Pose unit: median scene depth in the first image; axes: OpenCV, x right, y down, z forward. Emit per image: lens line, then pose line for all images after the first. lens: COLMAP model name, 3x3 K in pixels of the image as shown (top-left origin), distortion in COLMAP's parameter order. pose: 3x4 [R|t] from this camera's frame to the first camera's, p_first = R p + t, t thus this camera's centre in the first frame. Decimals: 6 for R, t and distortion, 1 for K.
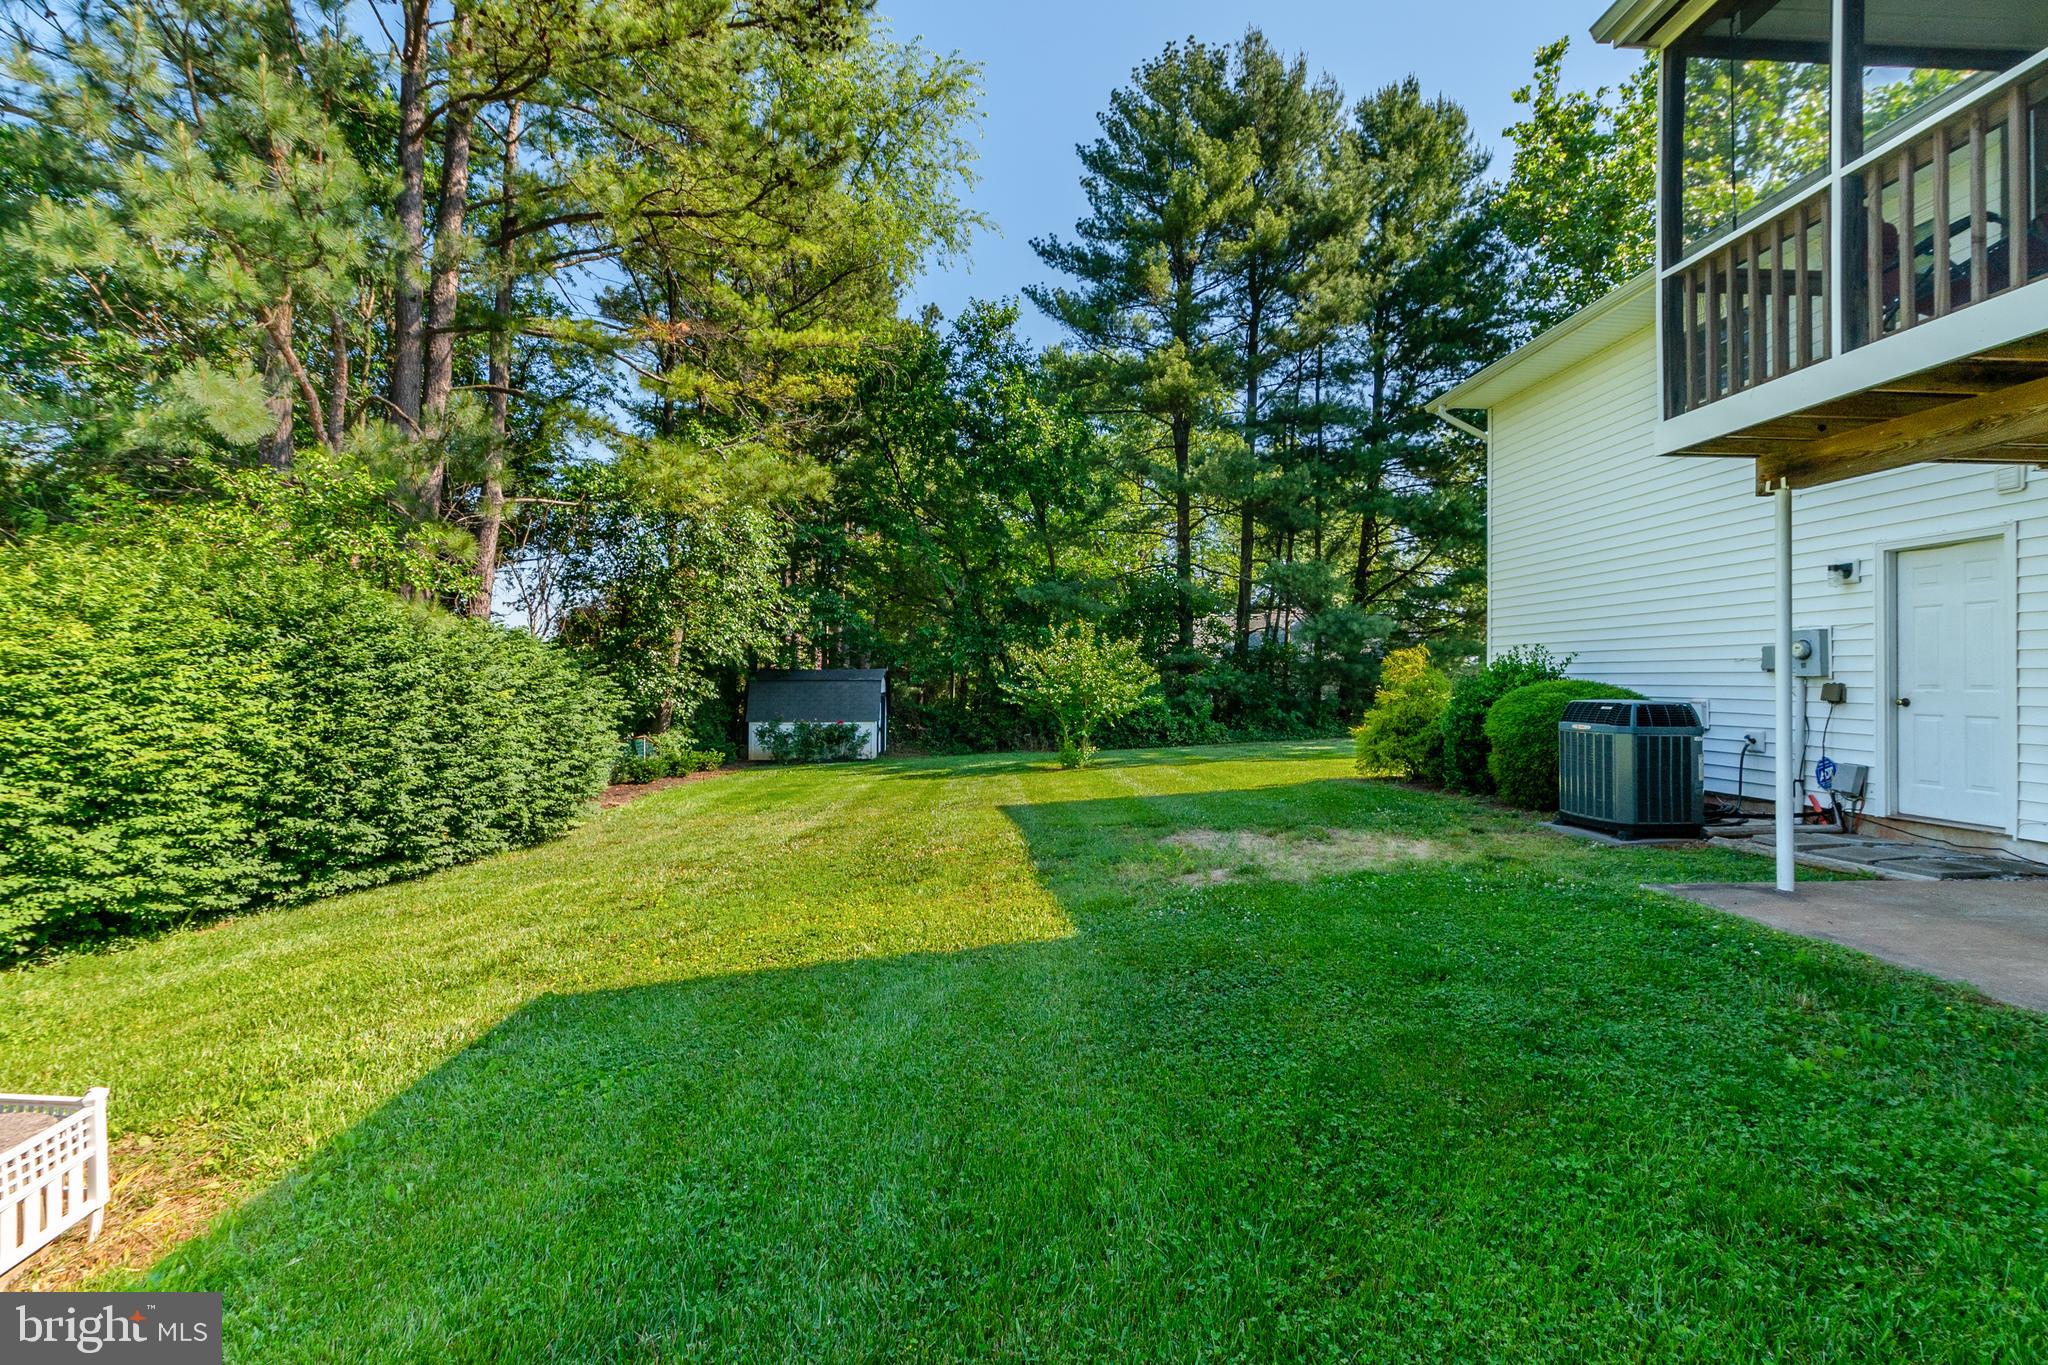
lens RADIAL K [[910.3, 0, 999.0], [0, 910.3, 691.5], [0, 0, 1]] dist [0.000370, -0.000087]
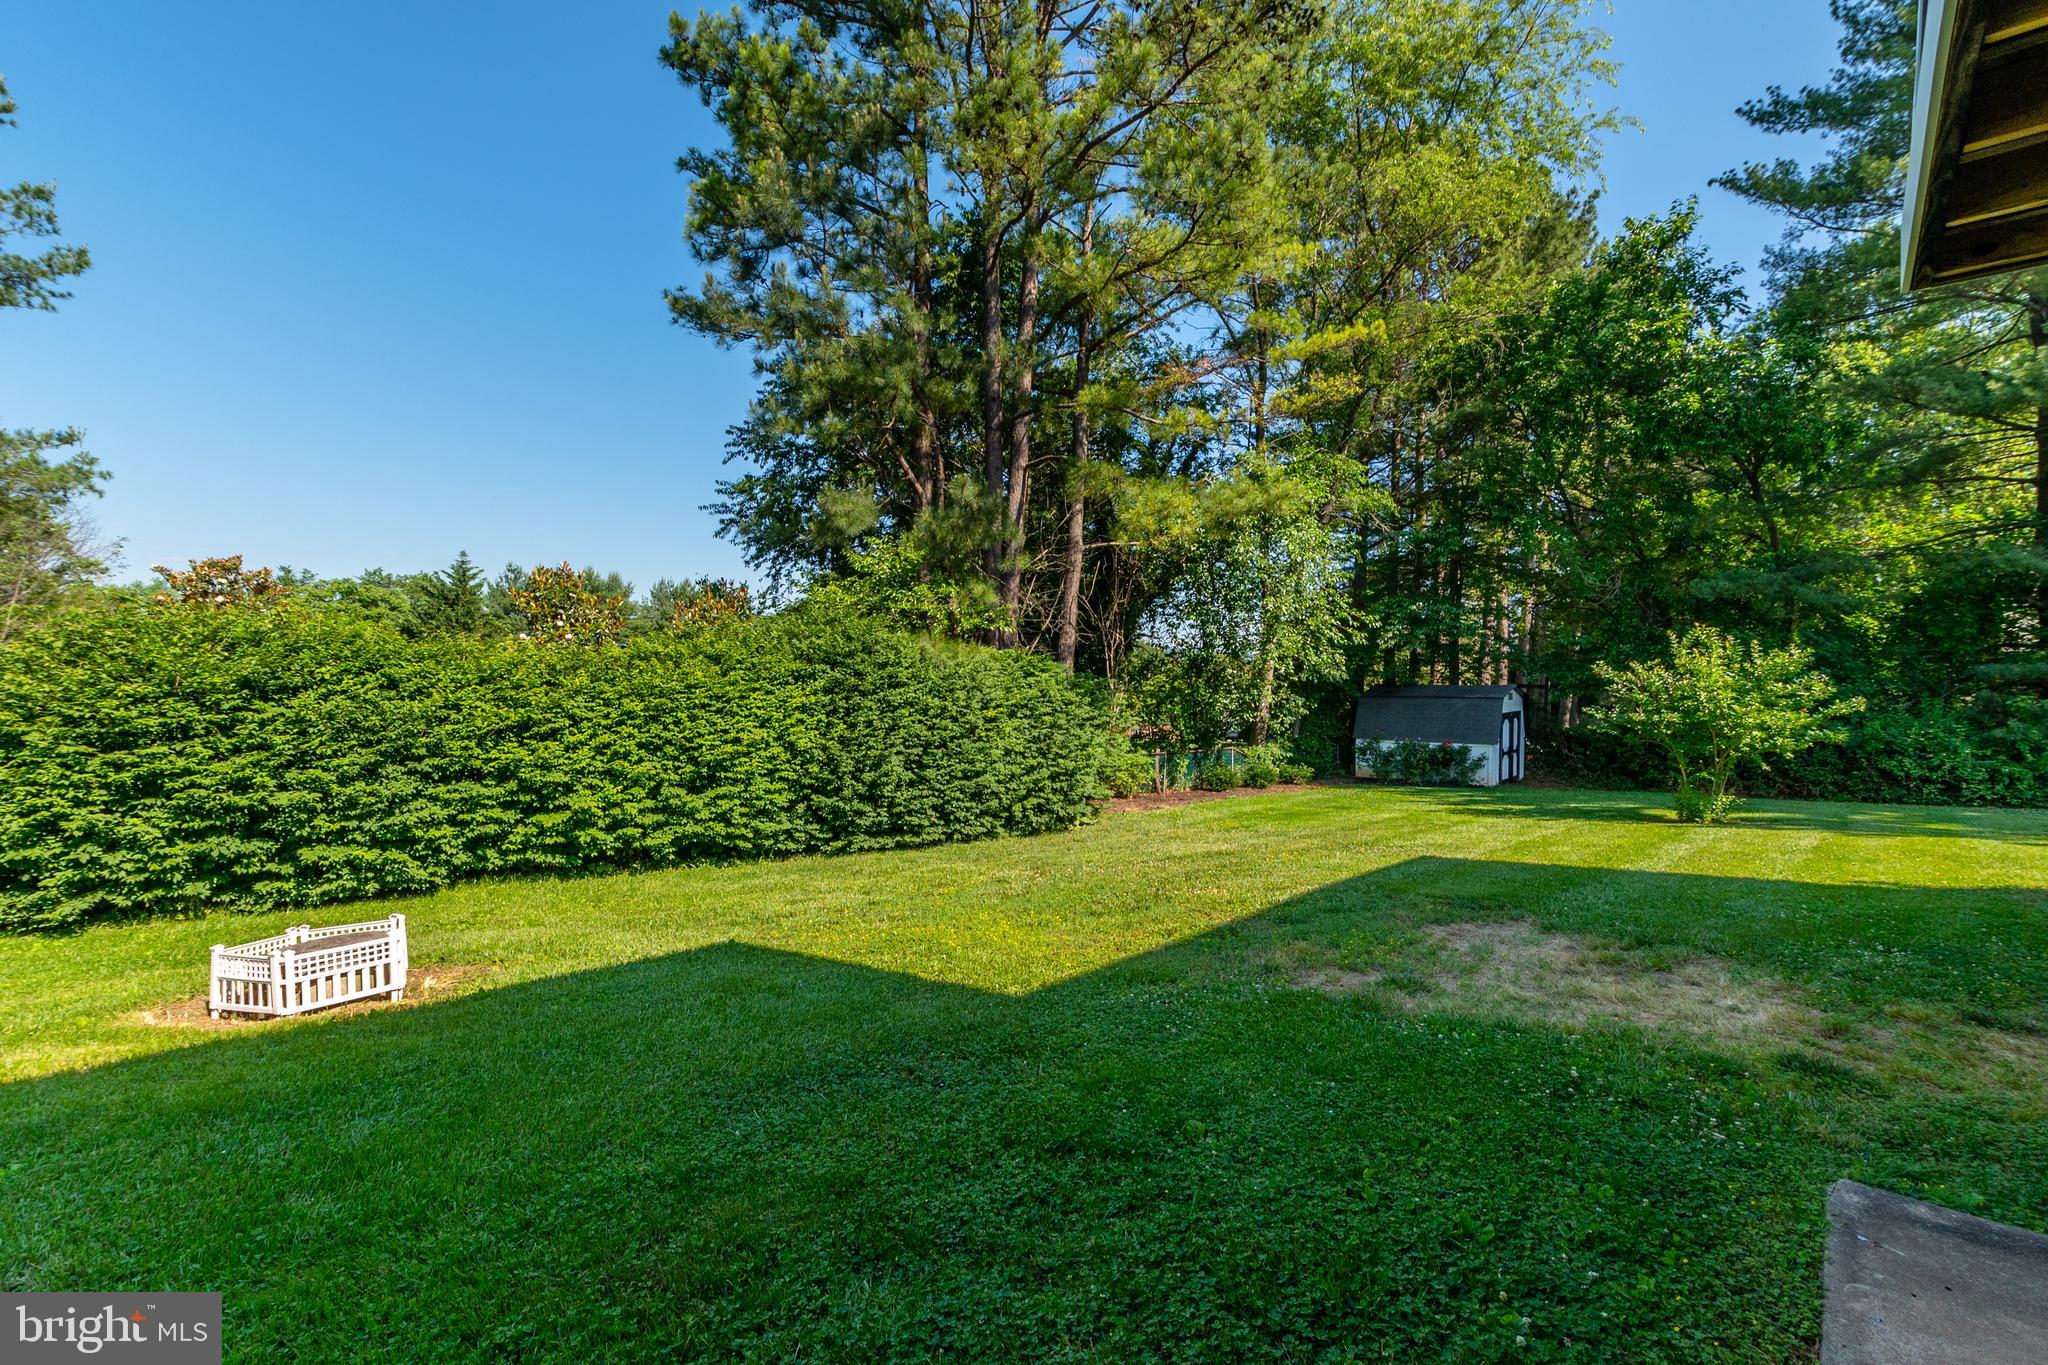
lens RADIAL K [[879.1, 0, 1019.8], [0, 879.1, 725.7], [0, 0, 1]] dist [-0.000258, -0.006592]
pose [[0.703507, 0.035769, -0.709788, 0.404750], [-0.014073, 0.999238, 0.036407, -0.026347], [0.710549, -0.015624, 0.703474, 0.207773]]
